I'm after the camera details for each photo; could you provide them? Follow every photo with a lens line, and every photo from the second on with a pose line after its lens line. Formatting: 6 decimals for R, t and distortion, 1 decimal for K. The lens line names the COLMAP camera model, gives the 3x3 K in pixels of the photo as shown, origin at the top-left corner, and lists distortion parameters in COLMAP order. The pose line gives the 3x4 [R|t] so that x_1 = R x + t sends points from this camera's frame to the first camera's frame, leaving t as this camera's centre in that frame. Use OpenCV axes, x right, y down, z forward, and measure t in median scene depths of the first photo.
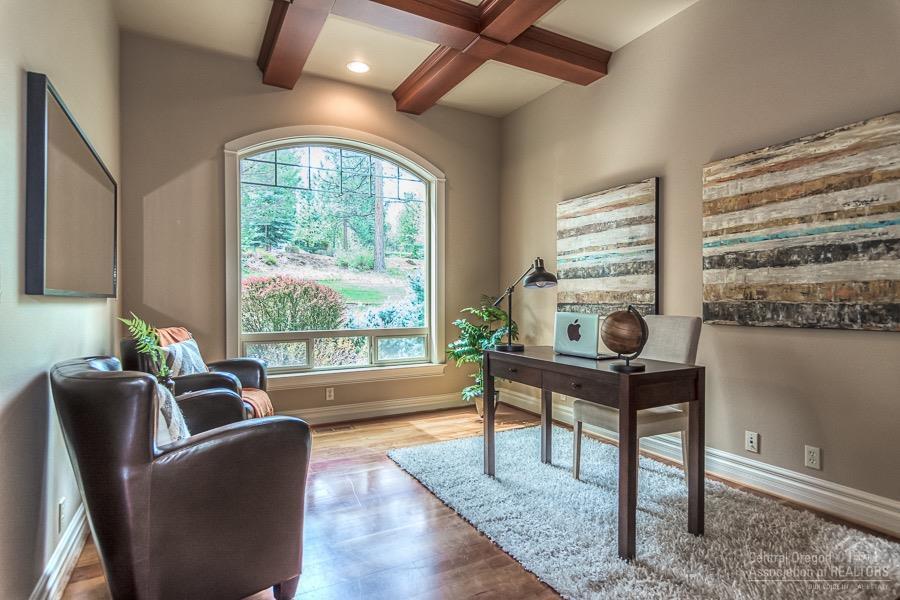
lens RADIAL K [[474.5, 0, 448.6], [0, 474.5, 301.8], [0, 0, 1]] dist [0.002267, -0.000048]
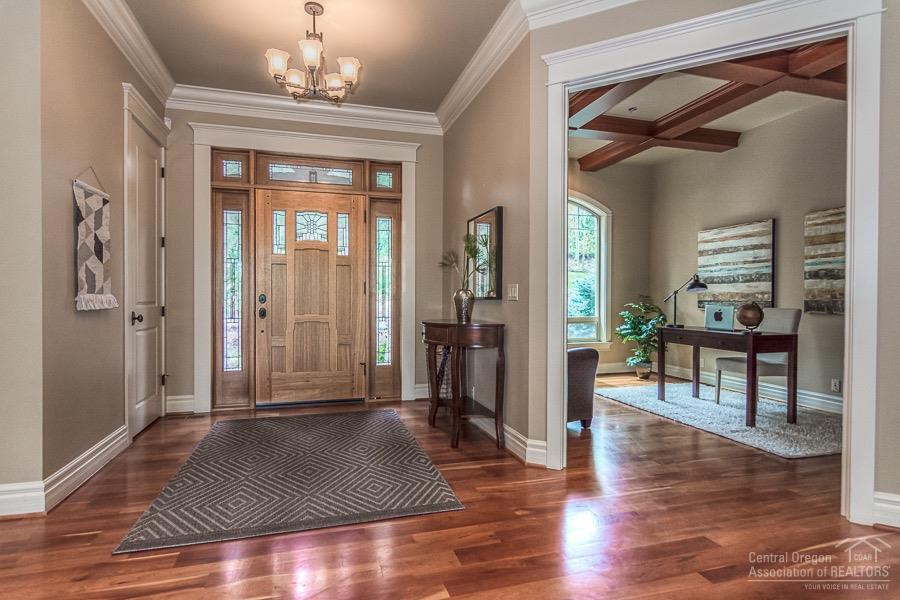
lens RADIAL K [[474.5, 0, 448.6], [0, 474.5, 301.8], [0, 0, 1]] dist [0.002267, -0.000048]
pose [[0.978709, 0.004933, -0.205193, -0.274428], [-0.004002, 0.999980, 0.004954, 0.003457], [0.205213, -0.004027, 0.978709, -0.723345]]
